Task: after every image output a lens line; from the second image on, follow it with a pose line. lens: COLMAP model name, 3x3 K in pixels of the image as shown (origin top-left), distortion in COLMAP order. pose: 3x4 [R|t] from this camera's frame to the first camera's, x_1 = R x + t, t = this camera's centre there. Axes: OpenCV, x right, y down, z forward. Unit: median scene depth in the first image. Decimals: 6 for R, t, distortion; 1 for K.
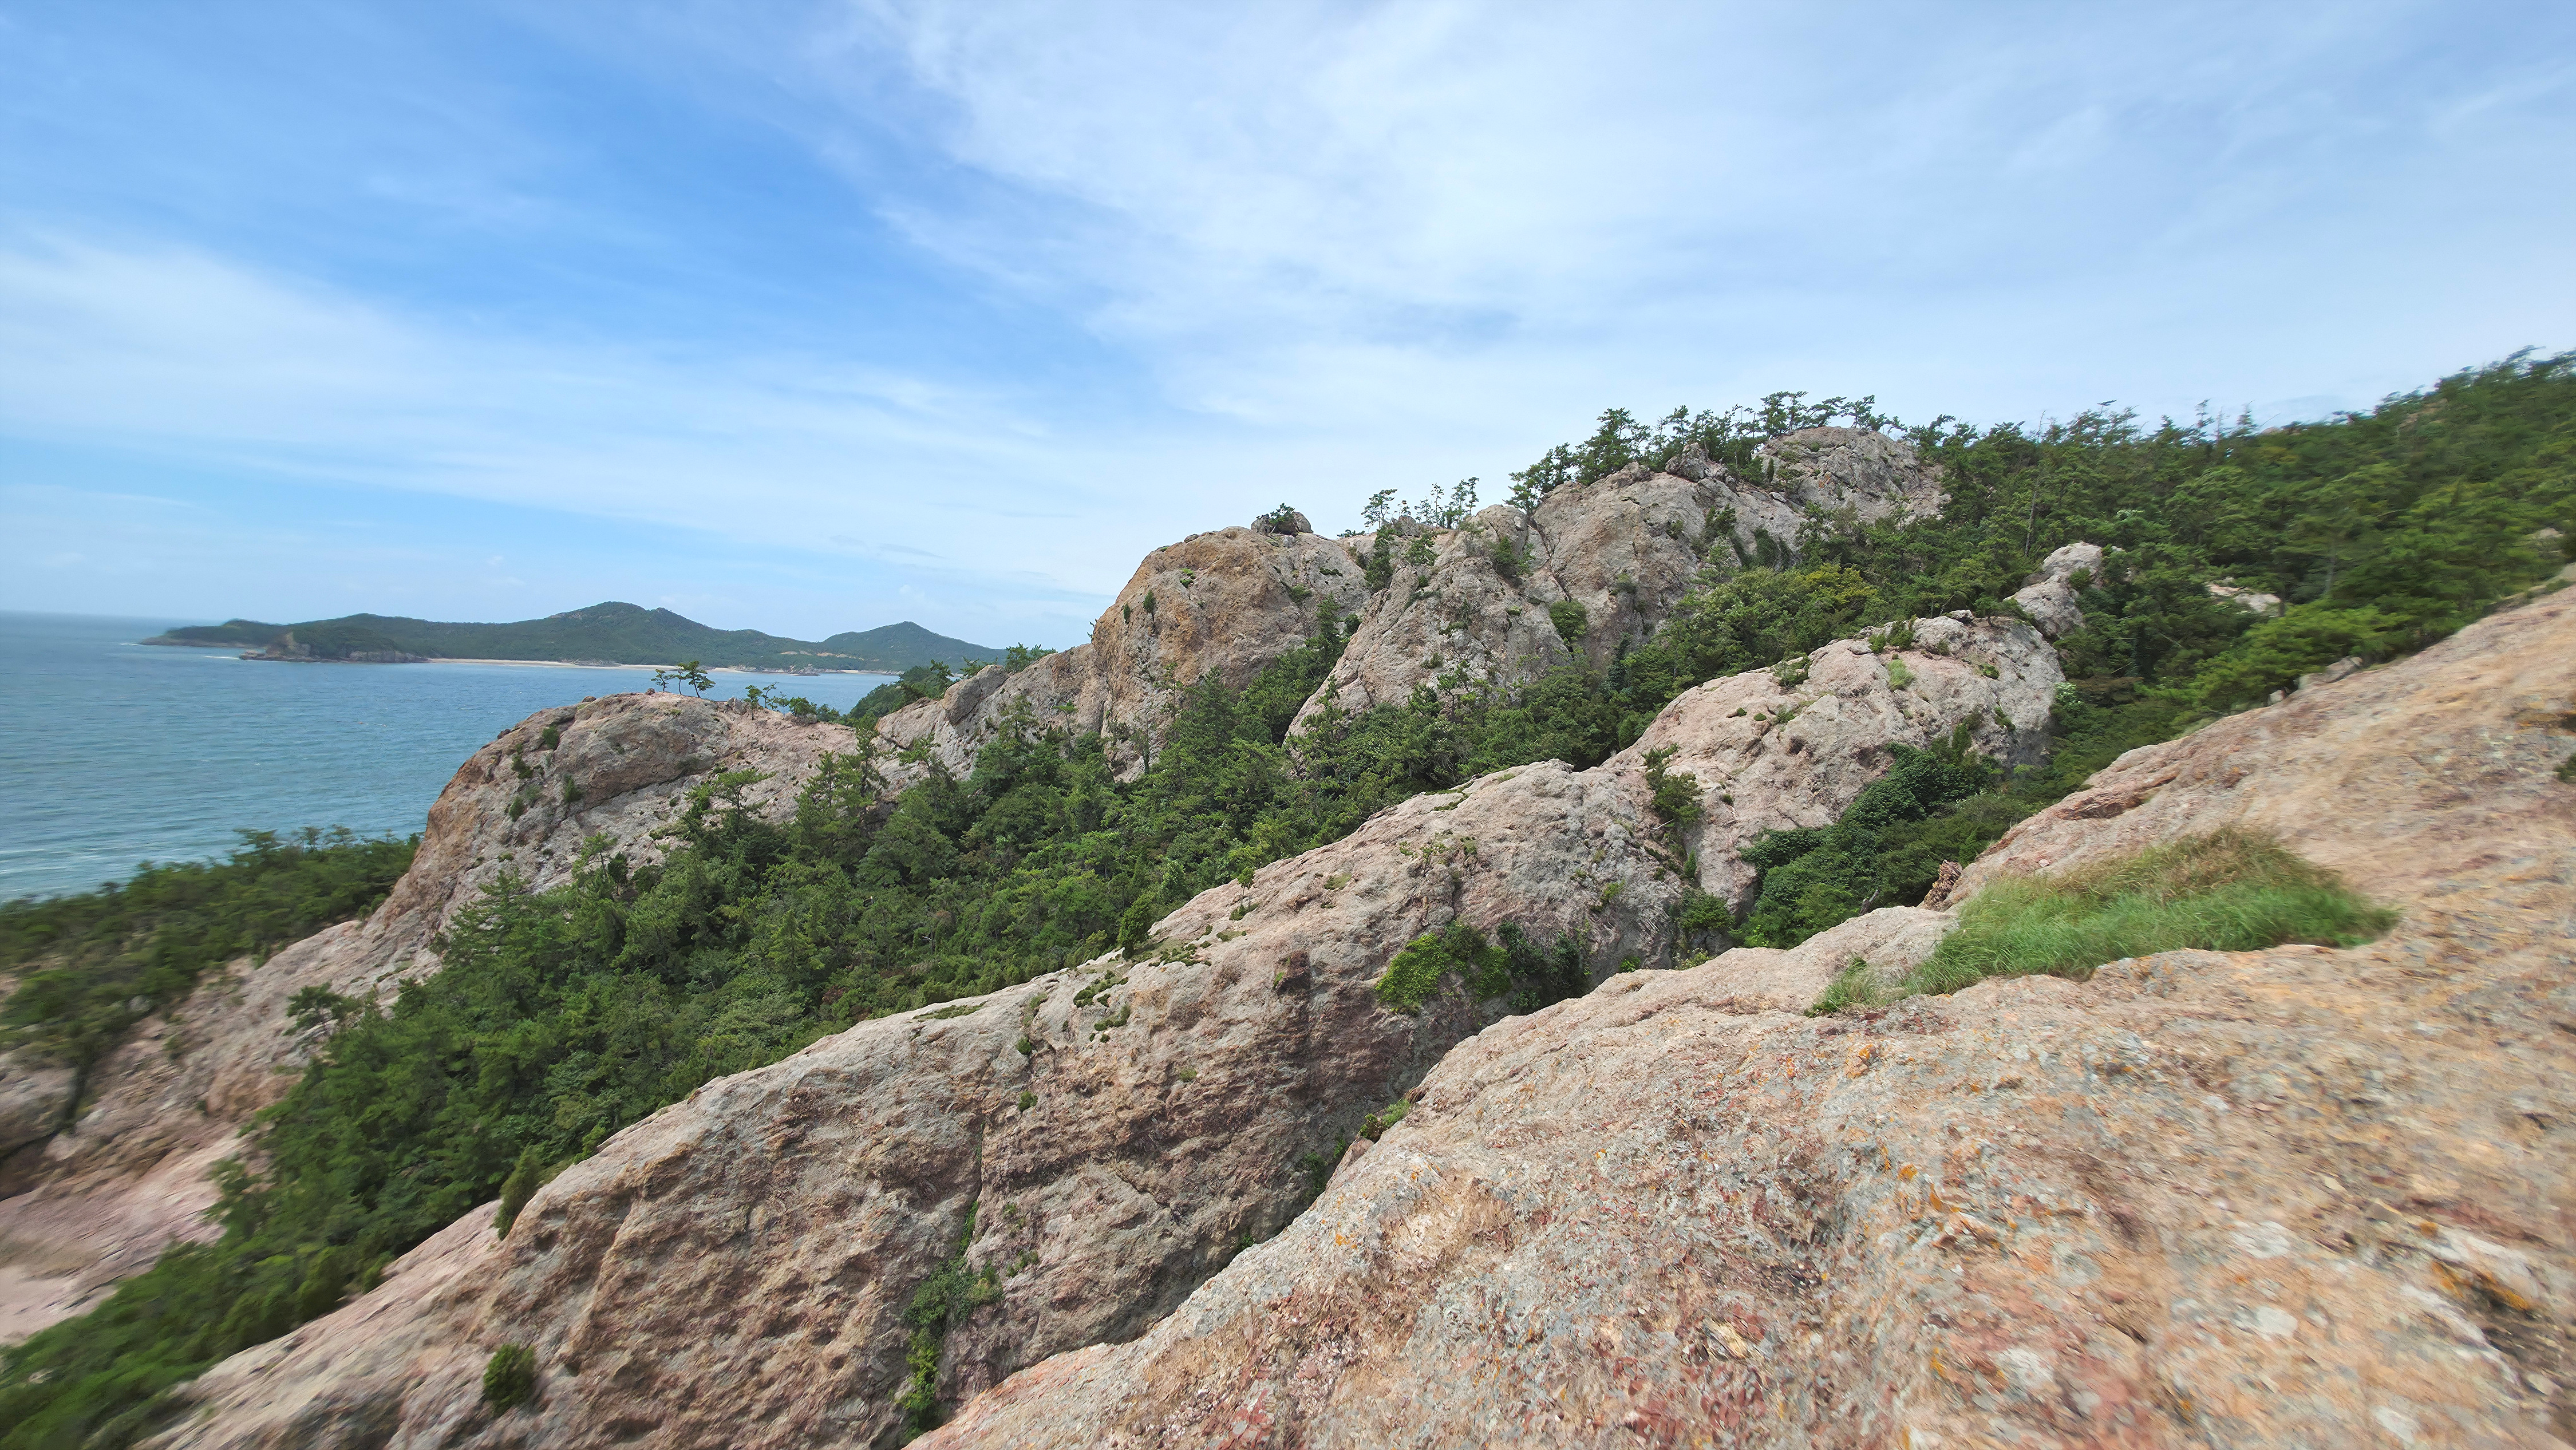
lens RADIAL K [[1027.5, 0, 1280.3], [0, 1027.5, 715.8], [0, 0, 1]] dist [-0.002830, 0.000426]
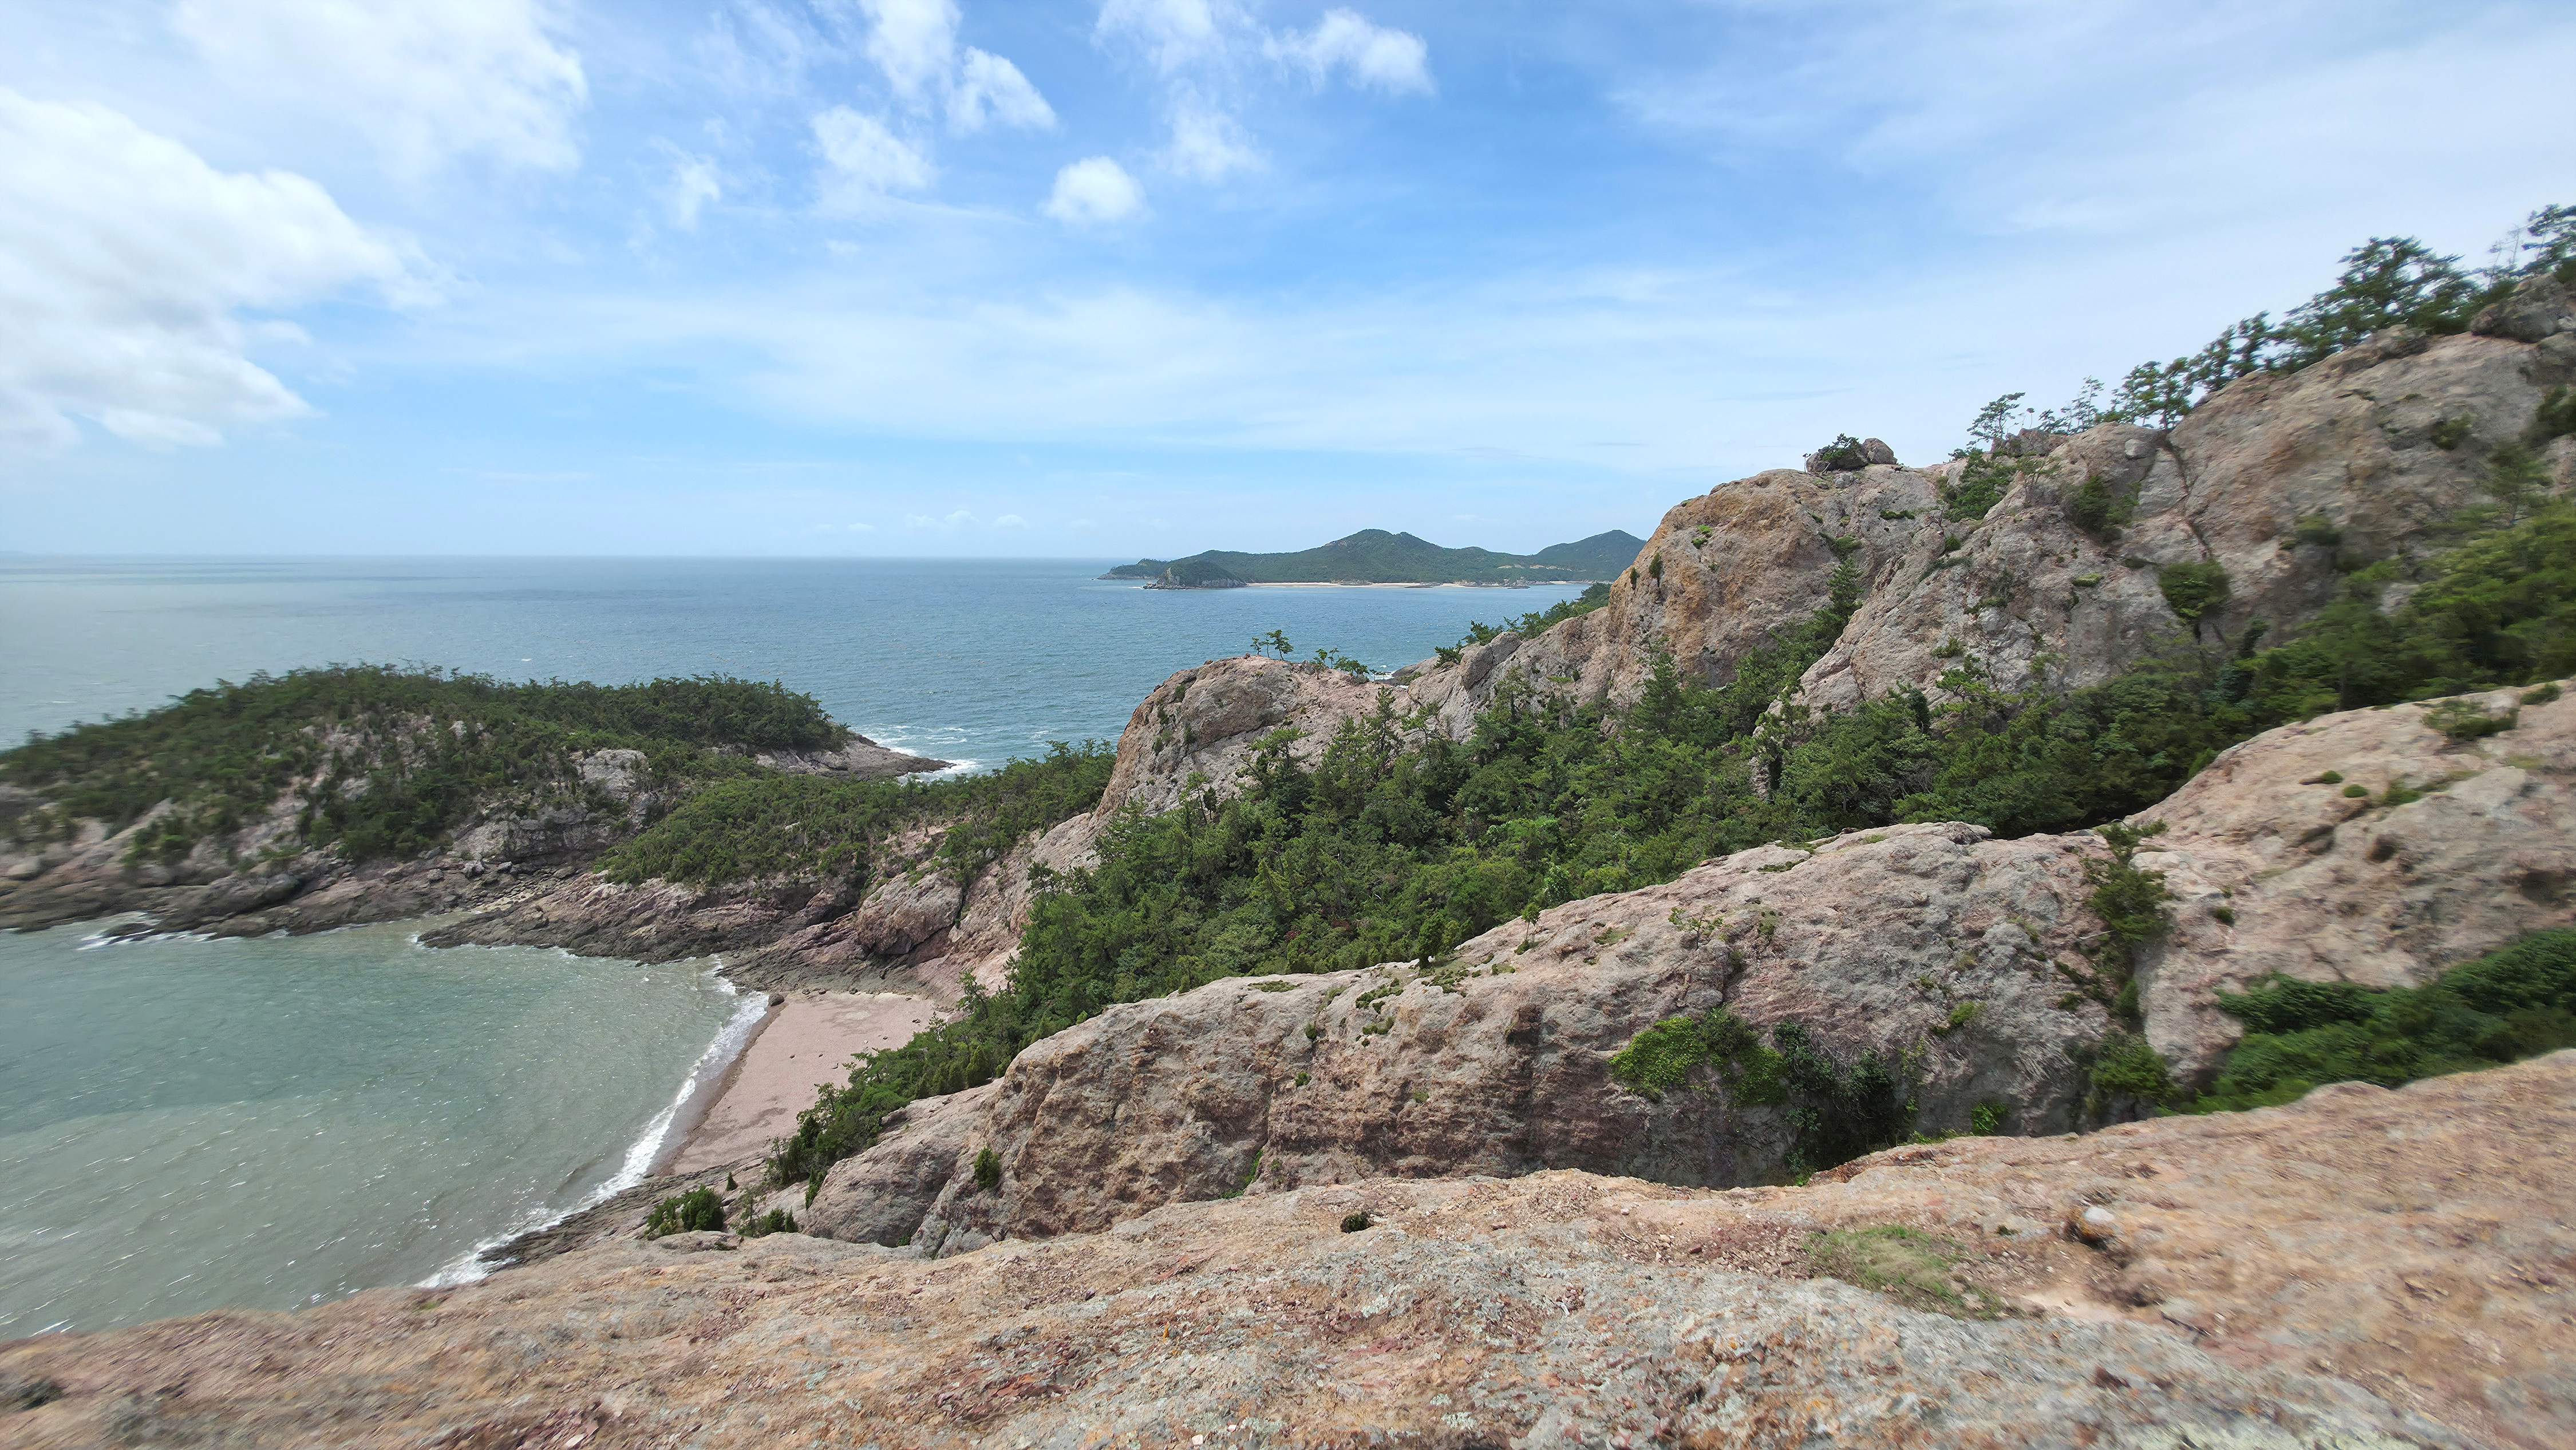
lens RADIAL K [[1022.9, 0, 1277.7], [0, 1022.9, 719.0], [0, 0, 1]] dist [0.001271, -0.000075]
pose [[0.783397, 0.051041, -0.619423, 0.238336], [0.007522, 0.995771, 0.091566, -0.076487], [0.621477, -0.076392, 0.779699, 0.060997]]
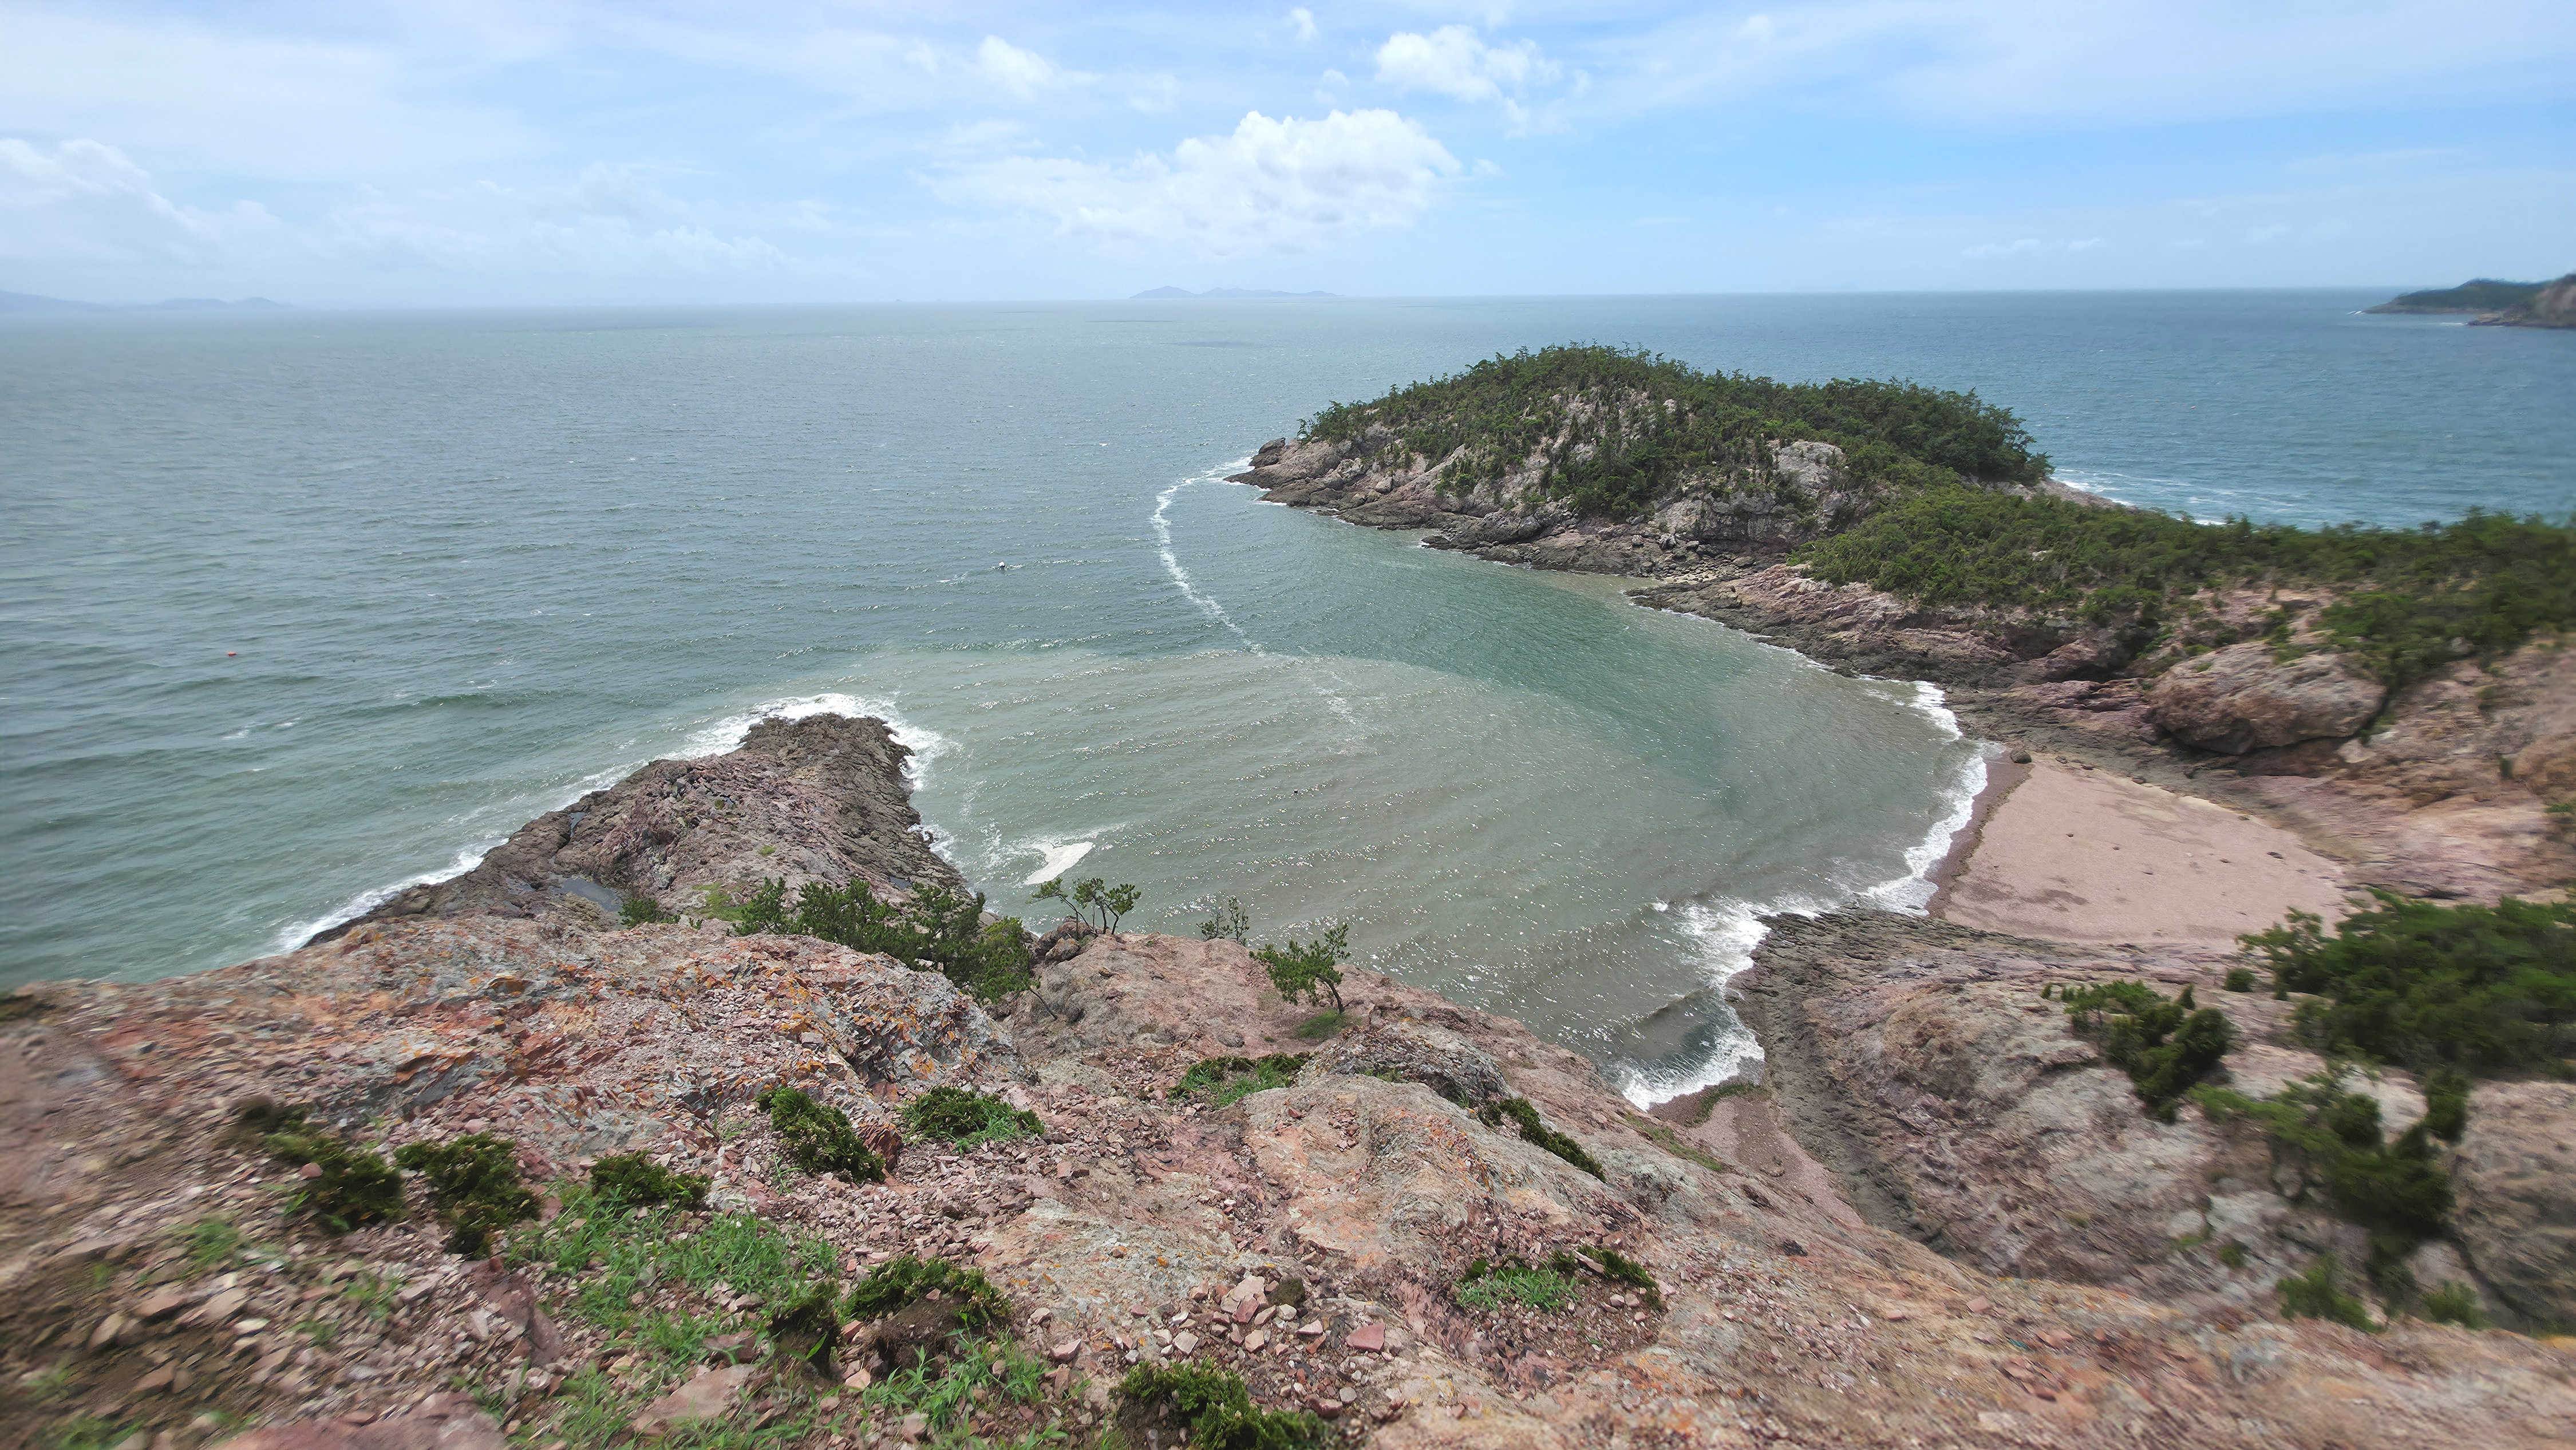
lens RADIAL K [[1027.5, 0, 1280.3], [0, 1027.5, 715.8], [0, 0, 1]] dist [-0.002830, 0.000426]
pose [[-0.041273, 0.333322, -0.941909, -0.136893], [-0.034697, 0.941666, 0.334756, 0.063371], [0.998545, 0.046498, -0.027300, -0.109369]]
